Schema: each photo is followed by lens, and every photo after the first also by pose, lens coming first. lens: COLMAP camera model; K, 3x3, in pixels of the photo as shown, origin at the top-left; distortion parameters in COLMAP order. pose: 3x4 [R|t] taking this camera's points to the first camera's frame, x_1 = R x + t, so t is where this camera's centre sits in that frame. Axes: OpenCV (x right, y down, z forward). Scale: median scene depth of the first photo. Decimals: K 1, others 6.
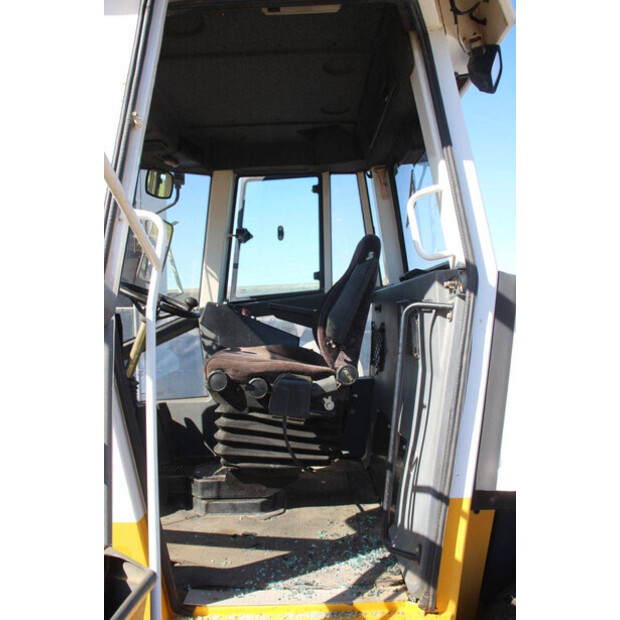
lens RADIAL K [[512.7, 0, 310.7], [0, 512.7, 310.6], [0, 0, 1]] dist [-0.147195, 0.076565]
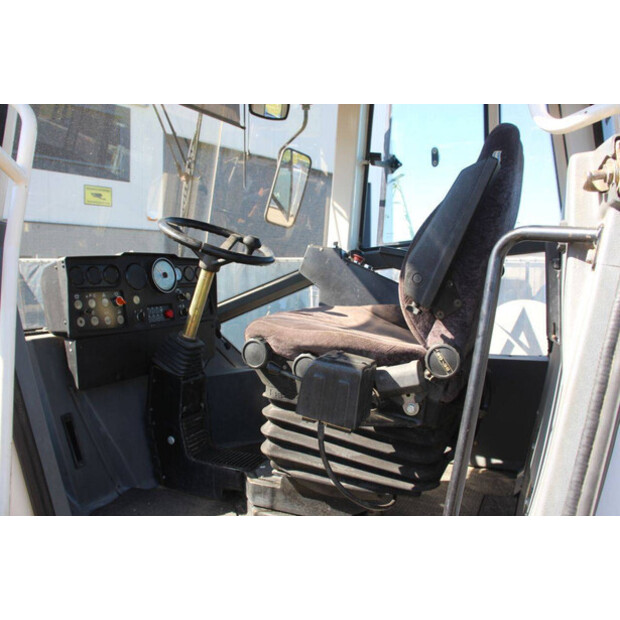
lens RADIAL K [[512.7, 0, 310.6], [0, 512.7, 311.8], [0, 0, 1]] dist [-0.147195, 0.076565]
pose [[0.900698, 0.050485, -0.431502, 0.181812], [-0.011138, 0.995582, 0.093233, 0.015534], [0.434302, -0.079169, 0.897281, 0.404270]]
